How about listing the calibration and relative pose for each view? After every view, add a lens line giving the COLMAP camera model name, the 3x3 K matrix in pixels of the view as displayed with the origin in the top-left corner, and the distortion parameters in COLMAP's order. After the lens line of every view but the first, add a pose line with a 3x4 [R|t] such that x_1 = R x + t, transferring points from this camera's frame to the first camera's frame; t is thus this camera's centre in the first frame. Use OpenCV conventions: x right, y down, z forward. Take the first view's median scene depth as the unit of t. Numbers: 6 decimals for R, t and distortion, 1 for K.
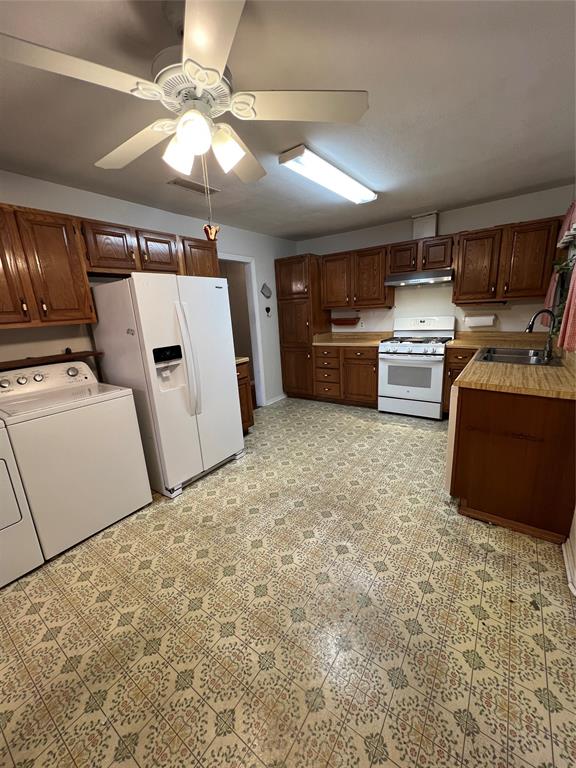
lens RADIAL K [[310.1, 0, 291.5], [0, 310.1, 385.4], [0, 0, 1]] dist [0.000542, -0.000188]
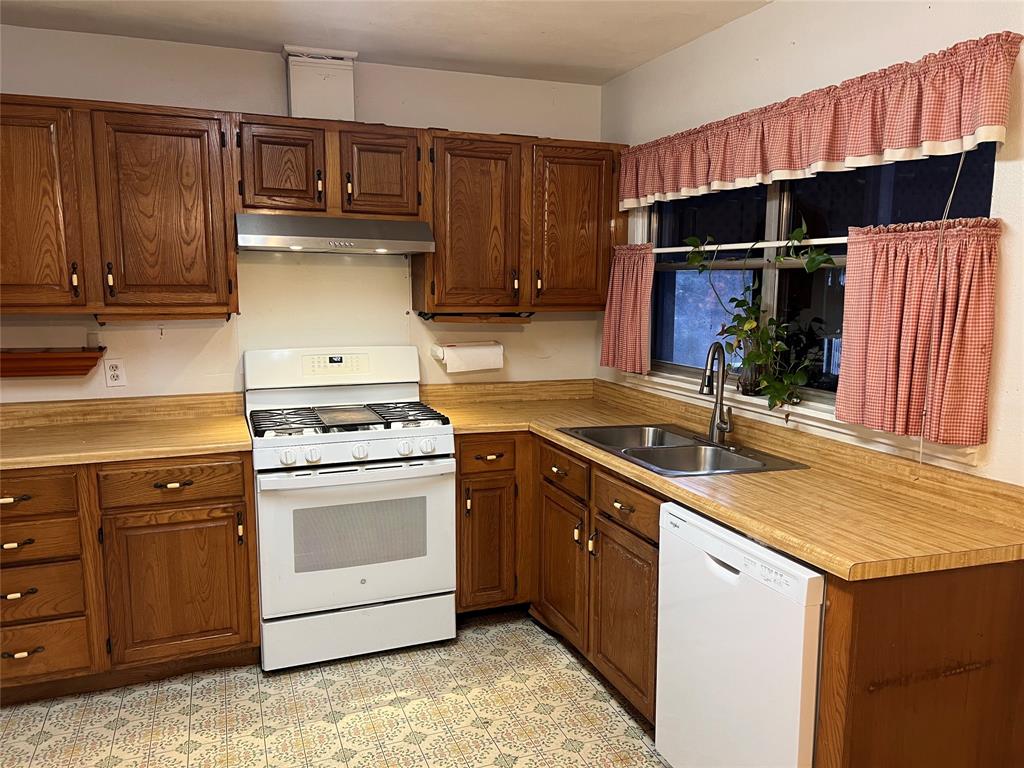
lens RADIAL K [[767.8, 0, 511.7], [0, 767.8, 392.0], [0, 0, 1]] dist [0.078164, -0.096333]
pose [[0.548950, -0.061726, 0.833573, -0.198955], [0.165066, 0.985636, -0.035718, -0.124753], [-0.819394, 0.157202, 0.551254, 0.436477]]
